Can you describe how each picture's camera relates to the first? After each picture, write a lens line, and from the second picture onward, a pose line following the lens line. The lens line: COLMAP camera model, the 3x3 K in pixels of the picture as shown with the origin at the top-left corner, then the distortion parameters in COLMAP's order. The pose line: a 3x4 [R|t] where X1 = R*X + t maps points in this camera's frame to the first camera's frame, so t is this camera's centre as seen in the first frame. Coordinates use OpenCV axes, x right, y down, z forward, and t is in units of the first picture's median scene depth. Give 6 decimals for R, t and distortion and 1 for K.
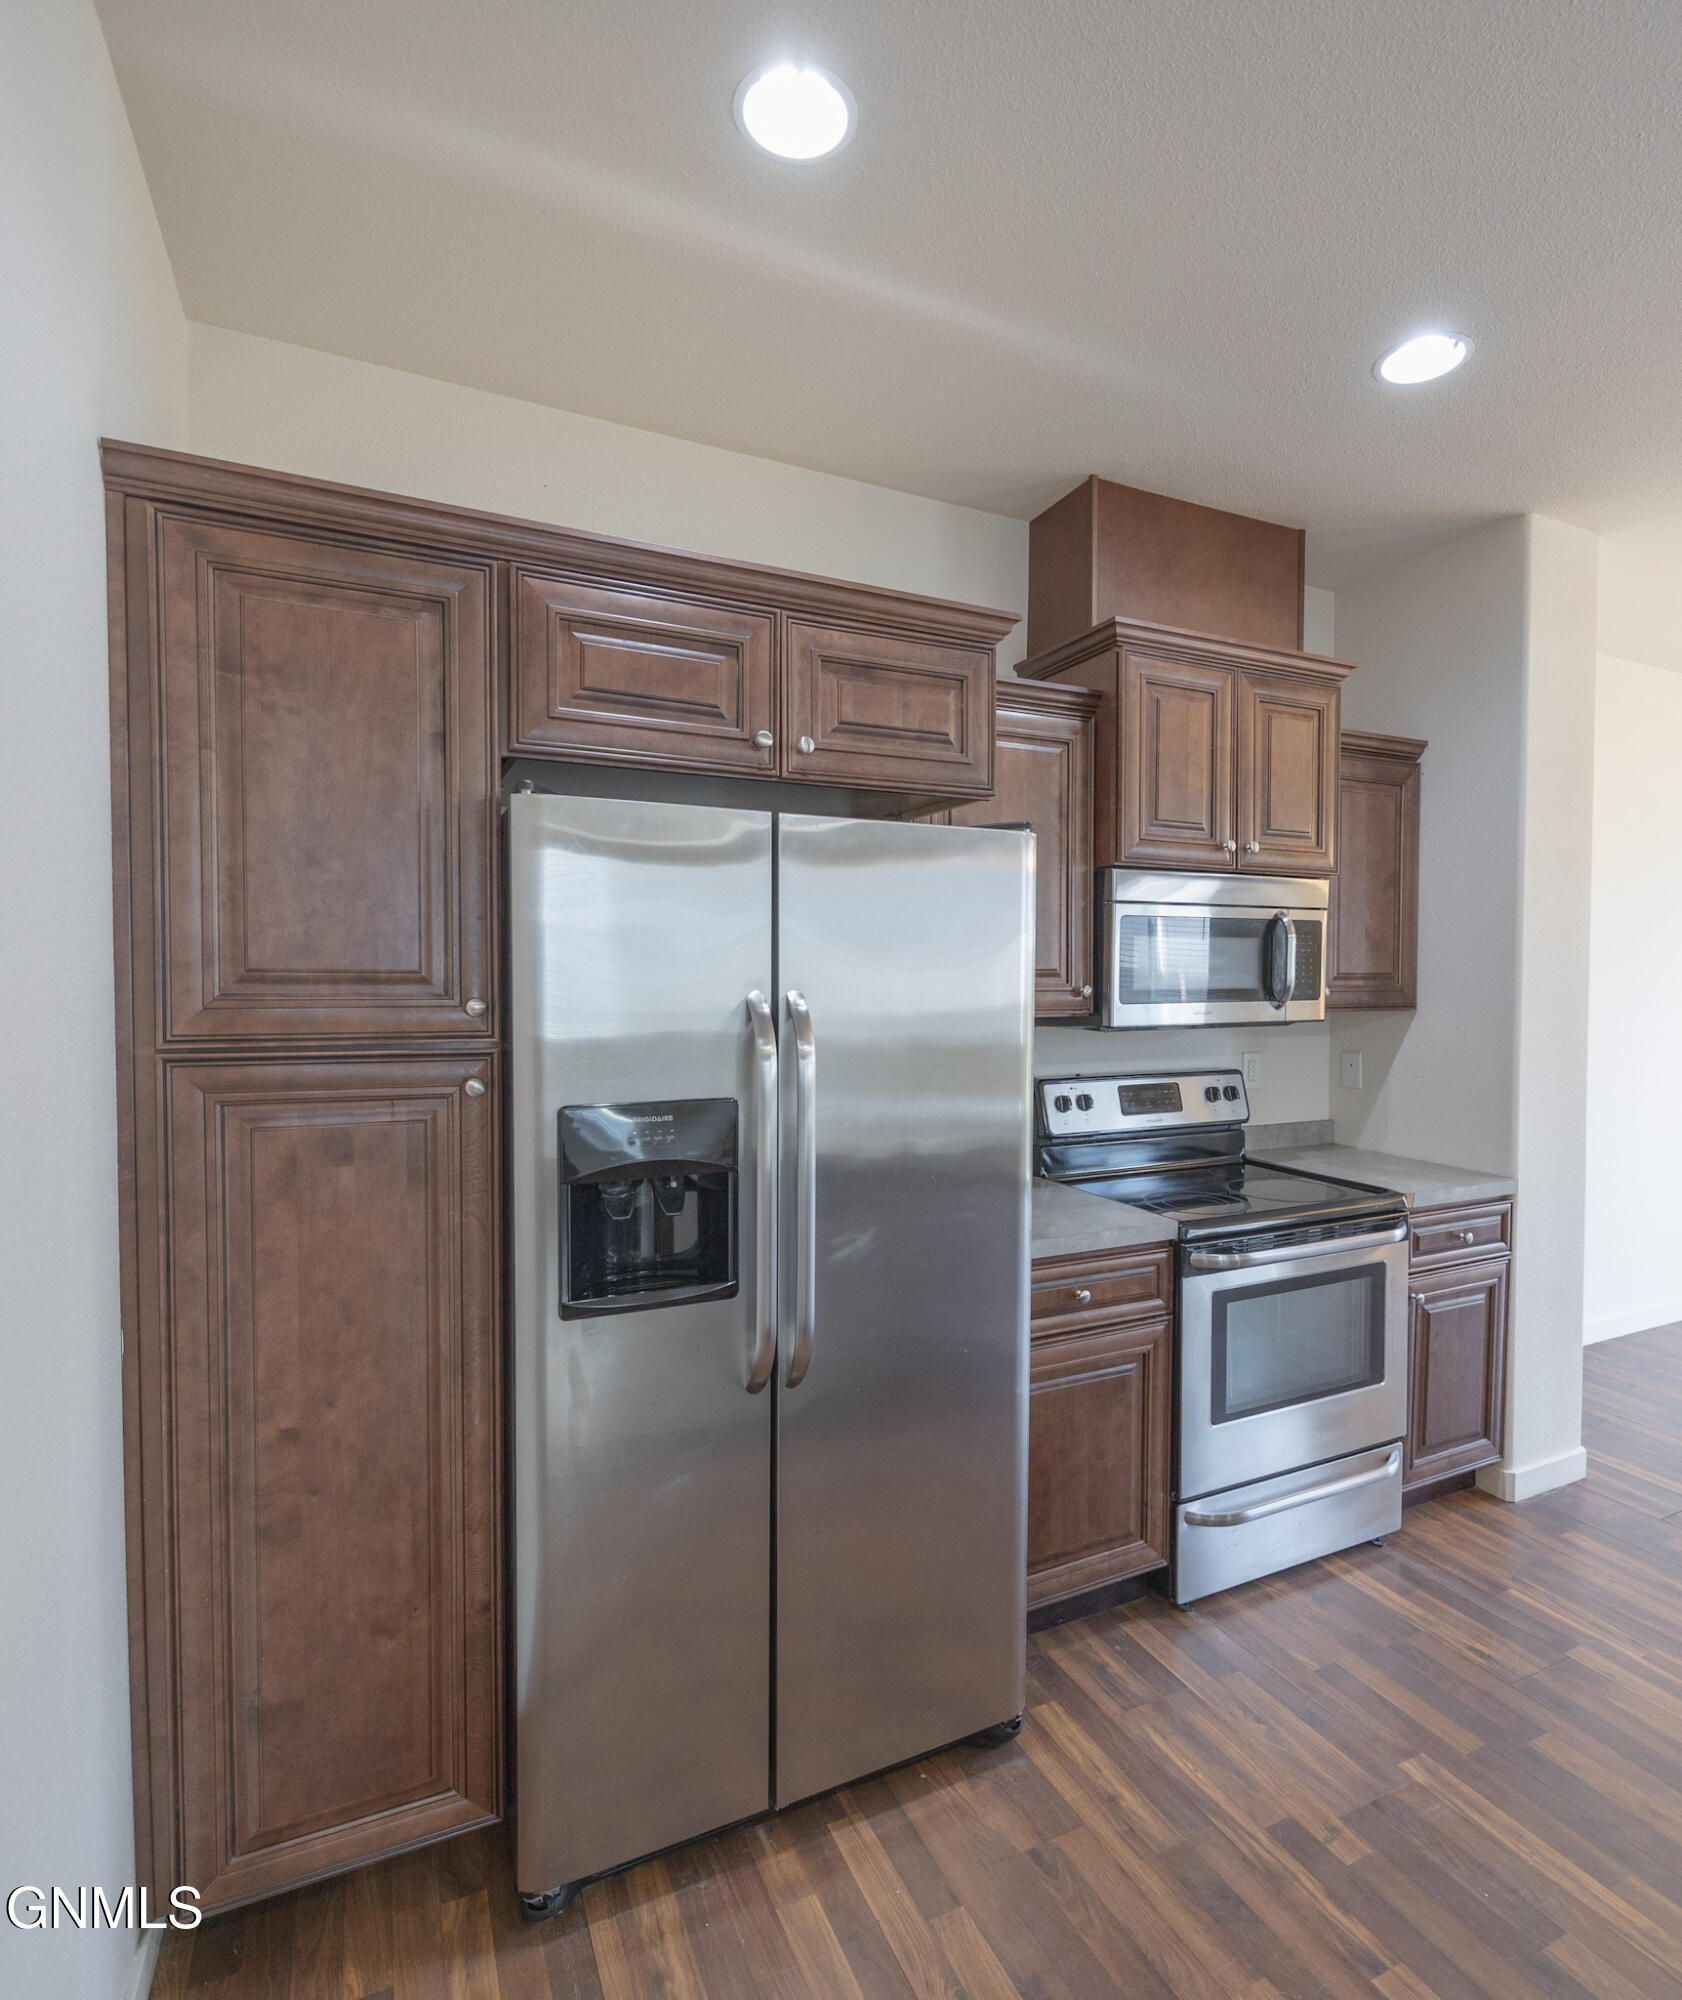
lens RADIAL K [[1001.1, 0, 859.5], [0, 1001.1, 1005.8], [0, 0, 1]] dist [-0.006283, 0.000089]
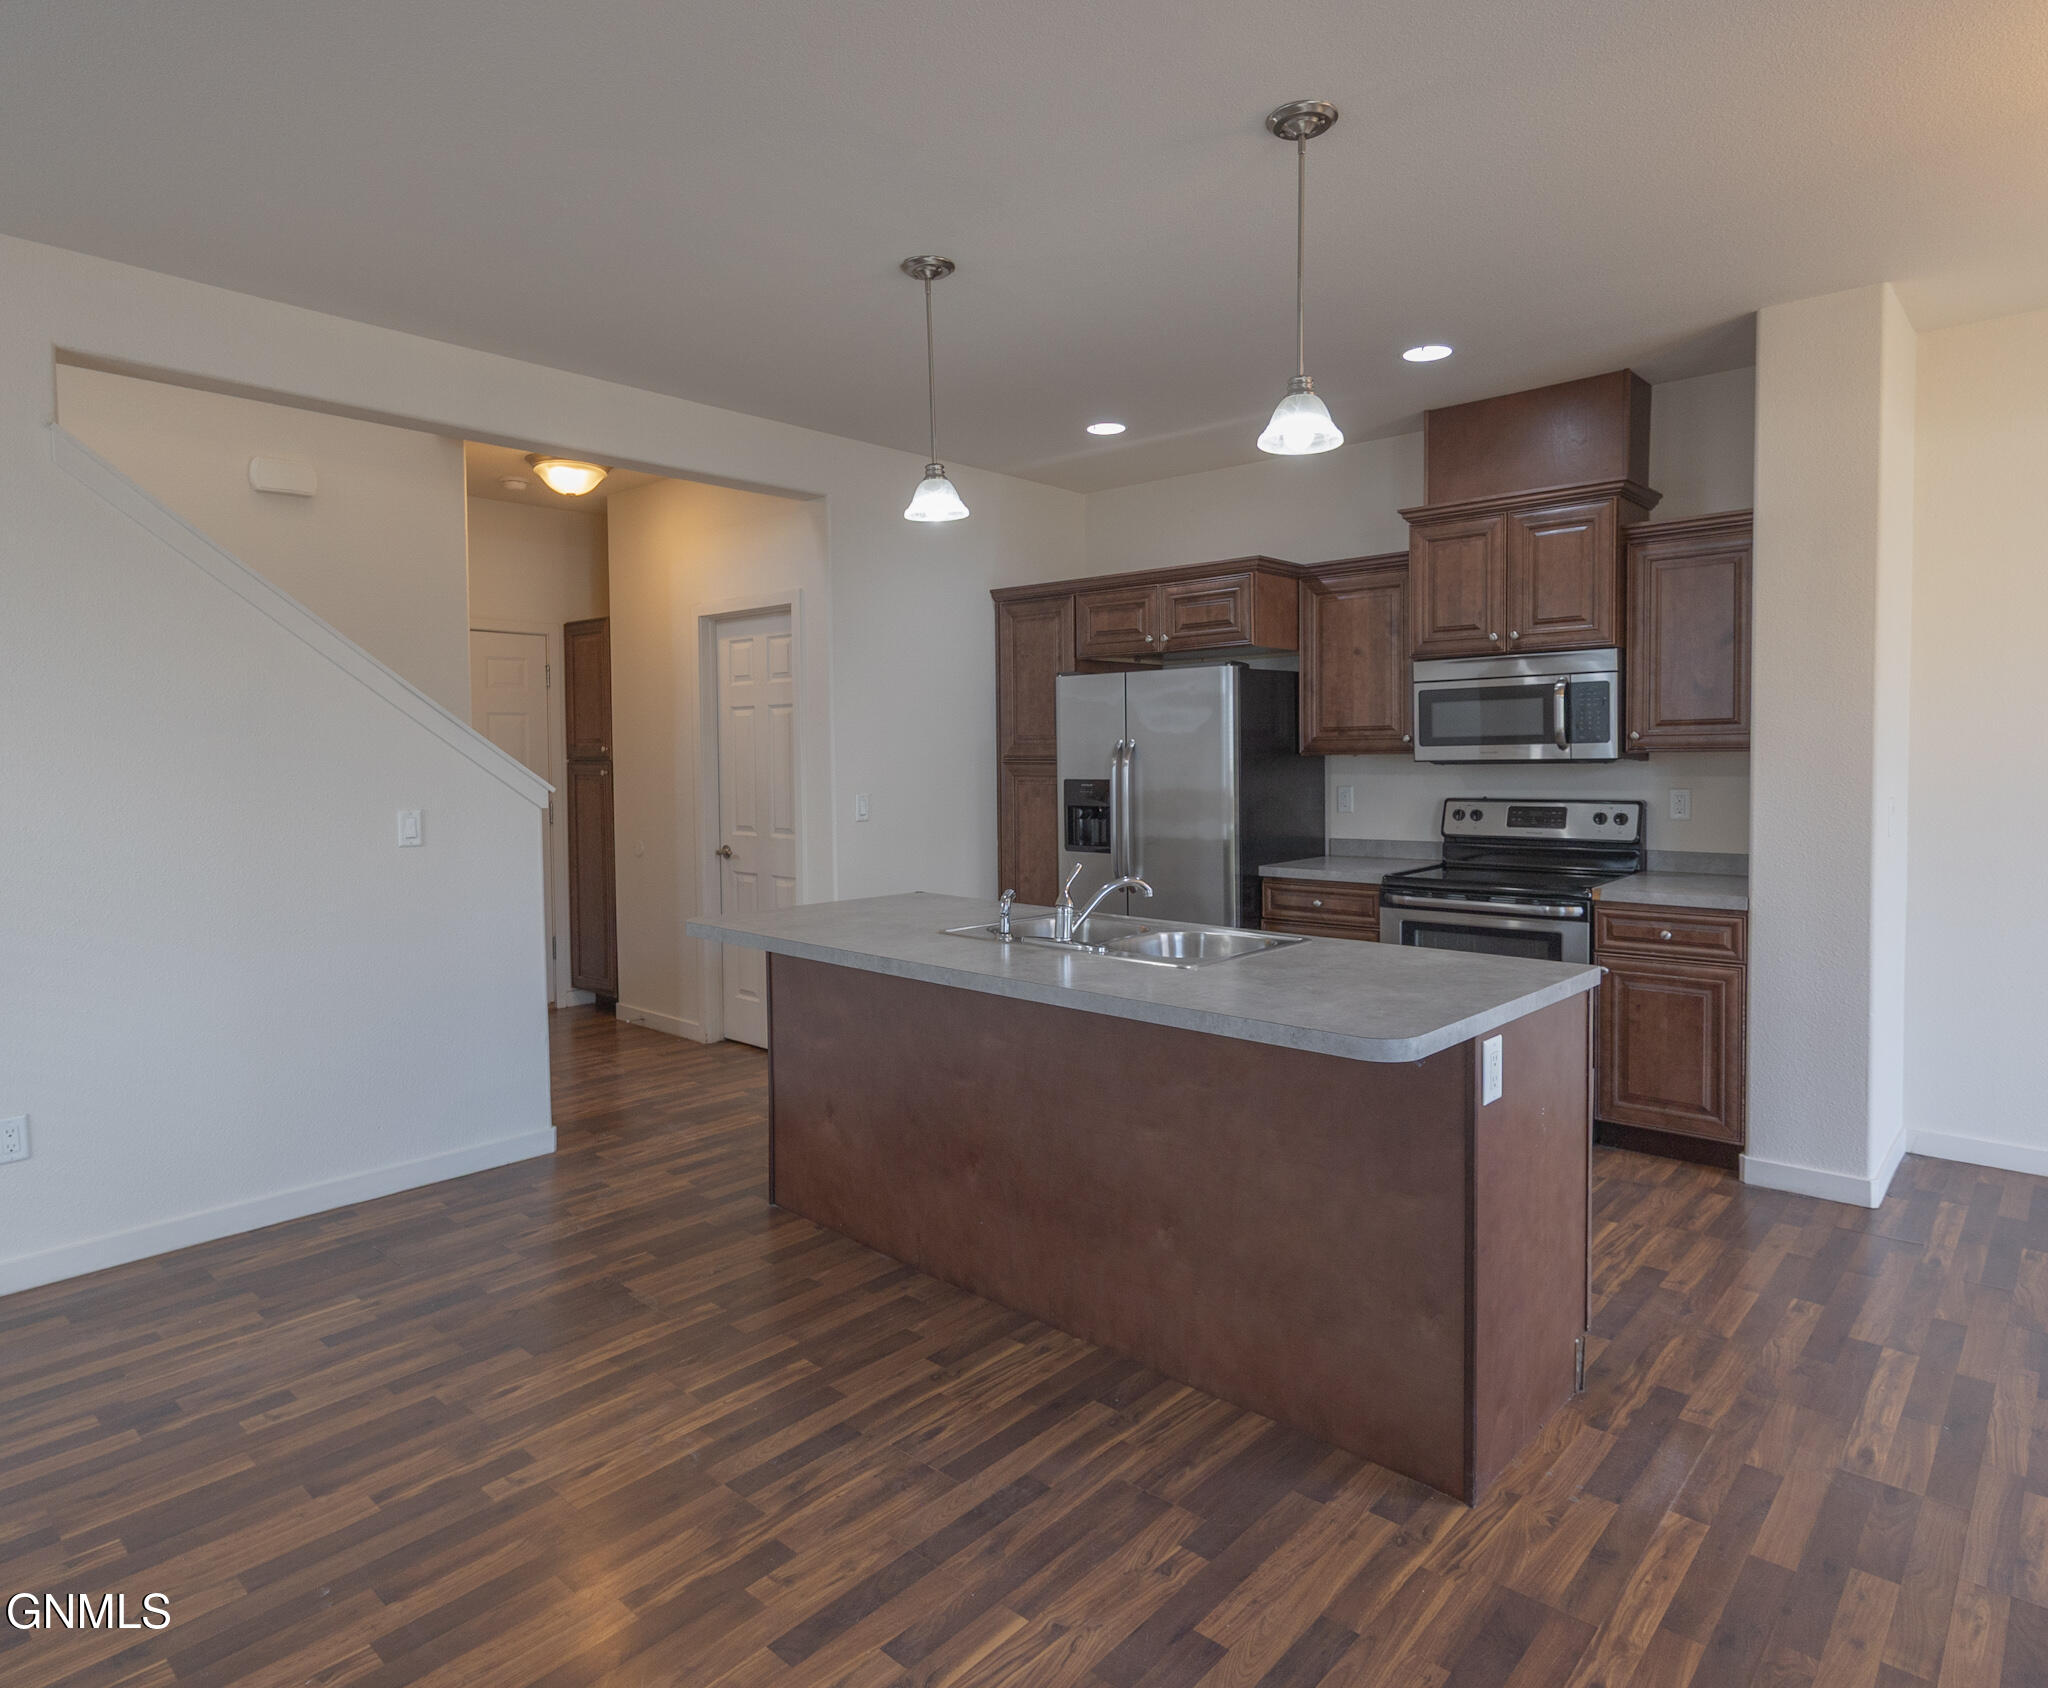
lens RADIAL K [[1214.5, 0, 972.1], [0, 1214.5, 774.9], [0, 0, 1]] dist [-0.001617, 0.001272]
pose [[0.365752, 0.015414, -0.930585, 2.334858], [-0.008737, 0.999876, 0.013128, 0.032242], [0.930671, 0.003329, 0.365841, -0.469997]]
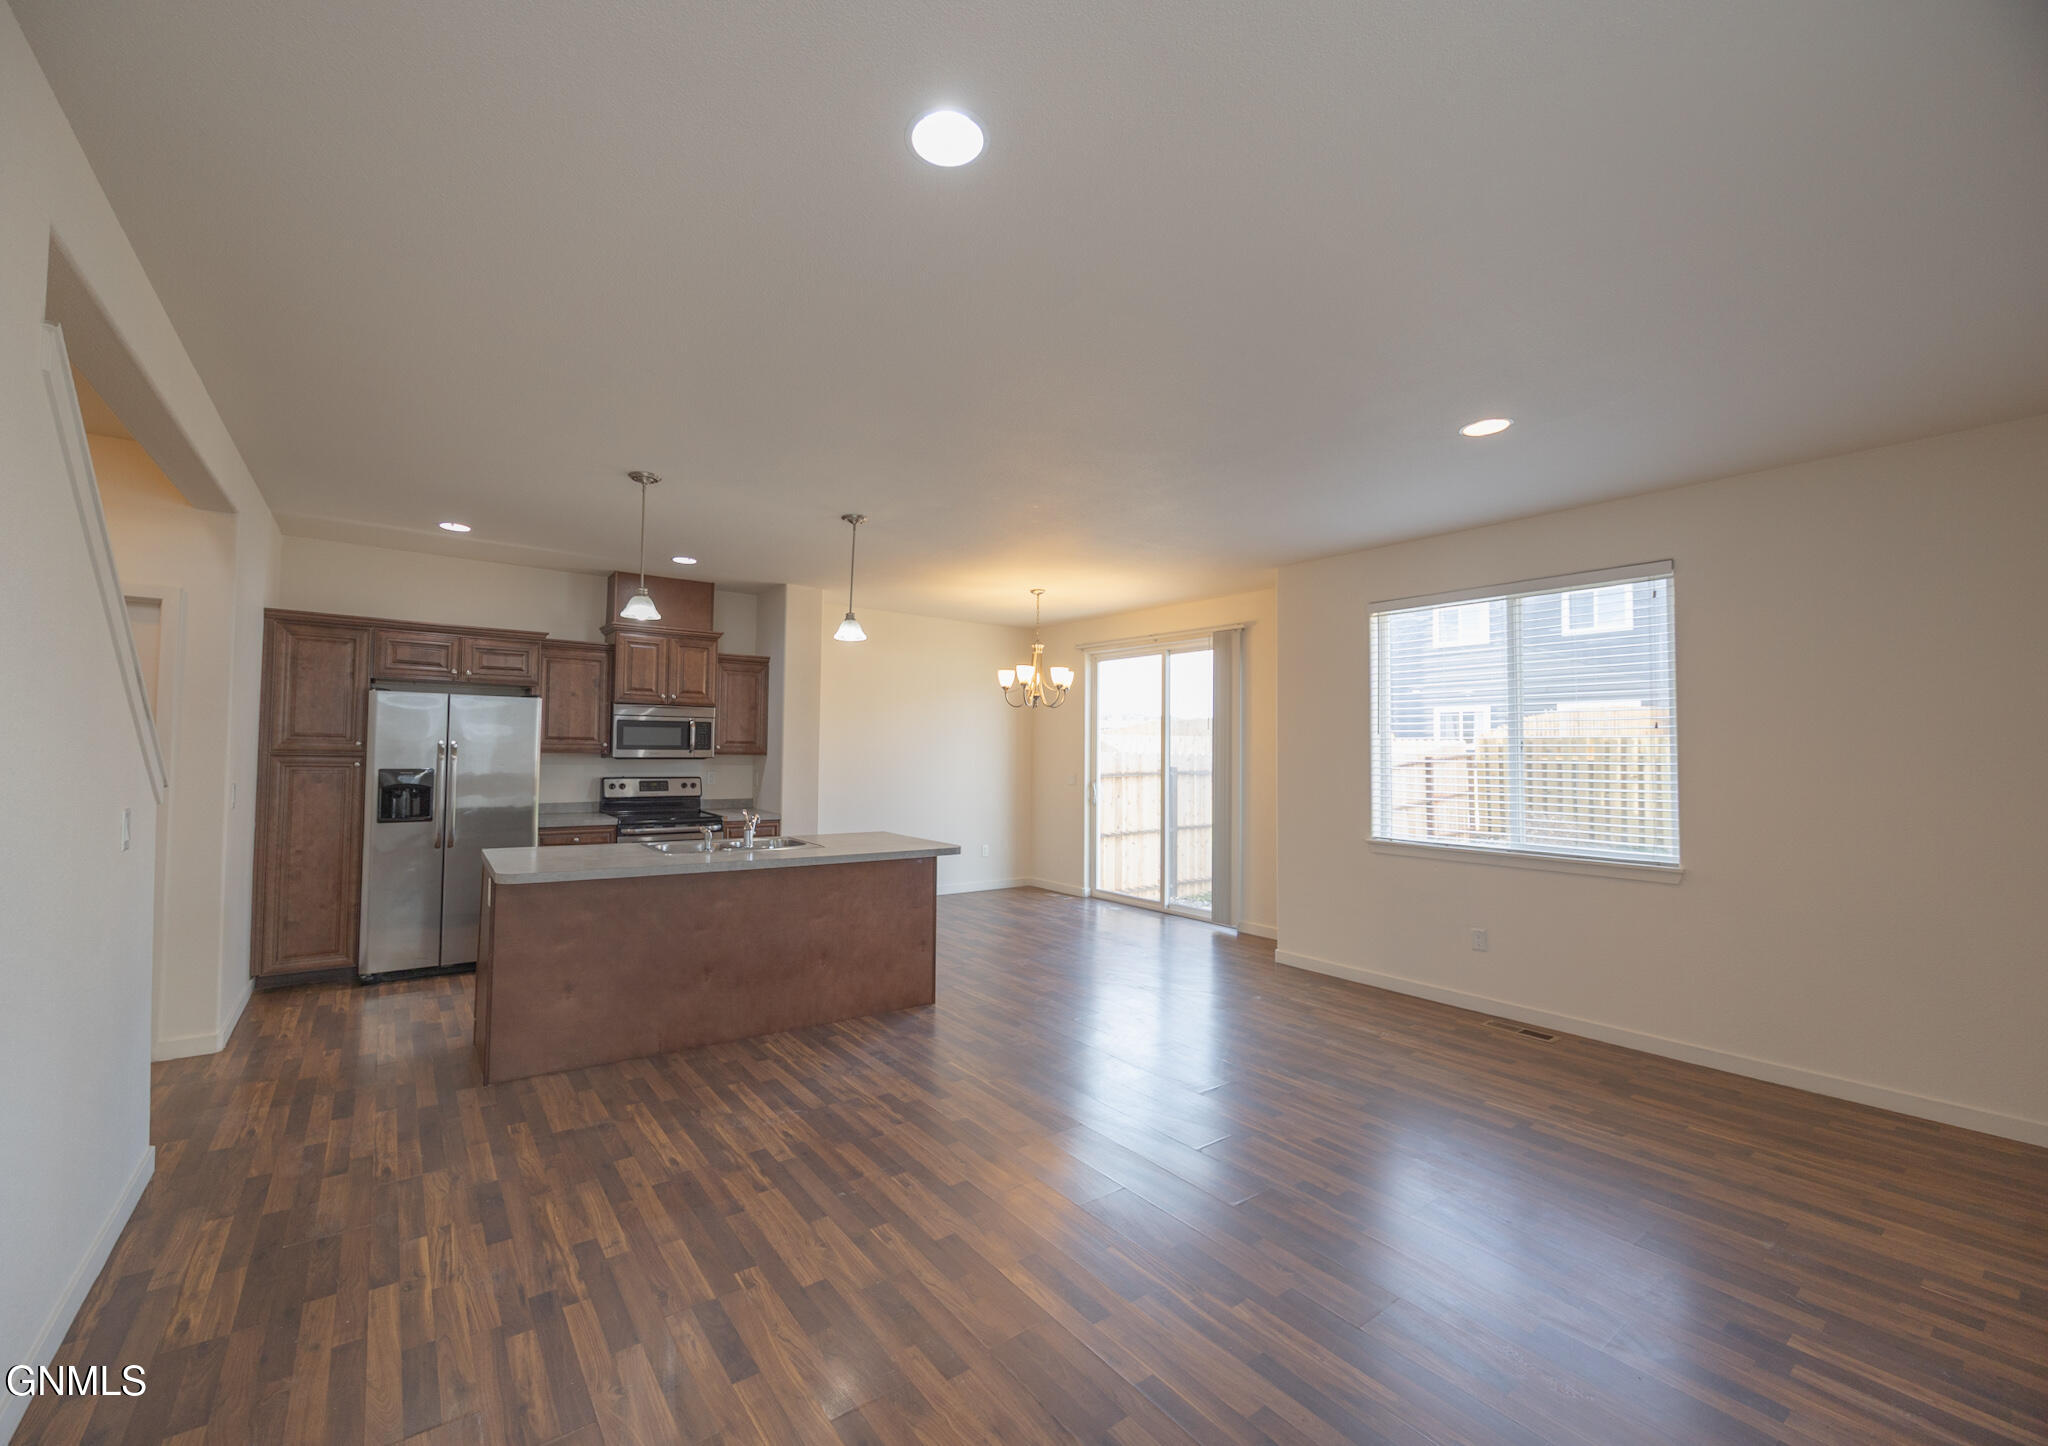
lens RADIAL K [[835.9, 0, 962.6], [0, 835.9, 723.8], [0, 0, 1]] dist [-0.006751, 0.000106]
pose [[0.984260, 0.022440, 0.175294, 1.079199], [-0.013521, 0.998560, -0.051910, 0.047287], [-0.176206, 0.048723, 0.983147, -2.066084]]
